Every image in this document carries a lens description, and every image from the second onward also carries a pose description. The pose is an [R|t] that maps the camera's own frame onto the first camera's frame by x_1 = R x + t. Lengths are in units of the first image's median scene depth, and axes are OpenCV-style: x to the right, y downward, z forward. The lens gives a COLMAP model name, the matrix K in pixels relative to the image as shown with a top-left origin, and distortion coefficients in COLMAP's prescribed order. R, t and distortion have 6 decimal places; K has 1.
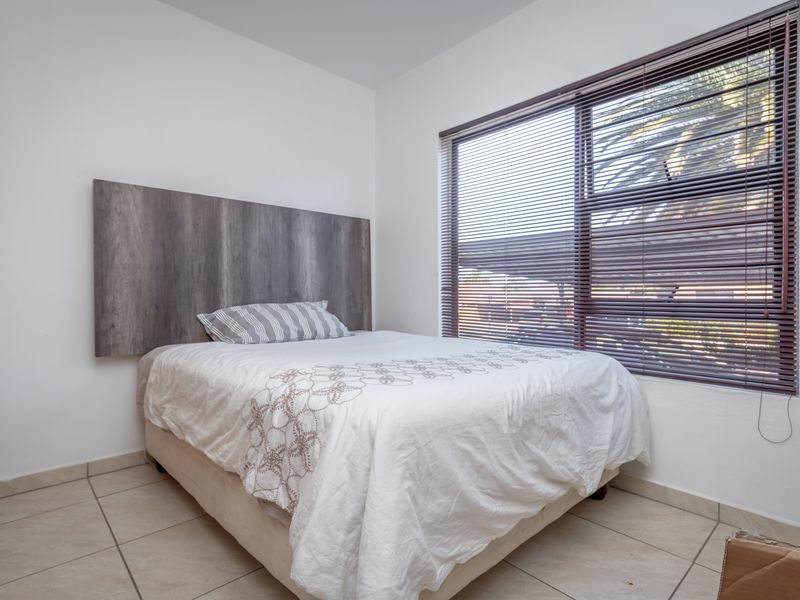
lens RADIAL K [[429.5, 0, 402.1], [0, 429.5, 292.5], [0, 0, 1]] dist [0.001257, 0.001210]
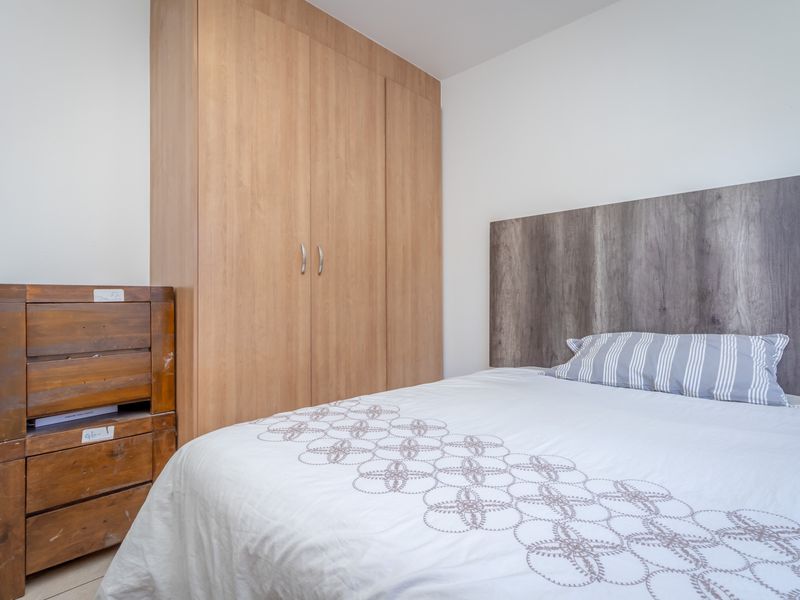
lens RADIAL K [[429.5, 0, 402.1], [0, 429.5, 292.5], [0, 0, 1]] dist [0.001257, 0.001210]
pose [[0.071696, -0.019584, -0.997234, 0.432199], [0.007704, 0.999788, -0.019081, -0.034916], [0.997397, -0.006314, 0.071832, 0.572731]]
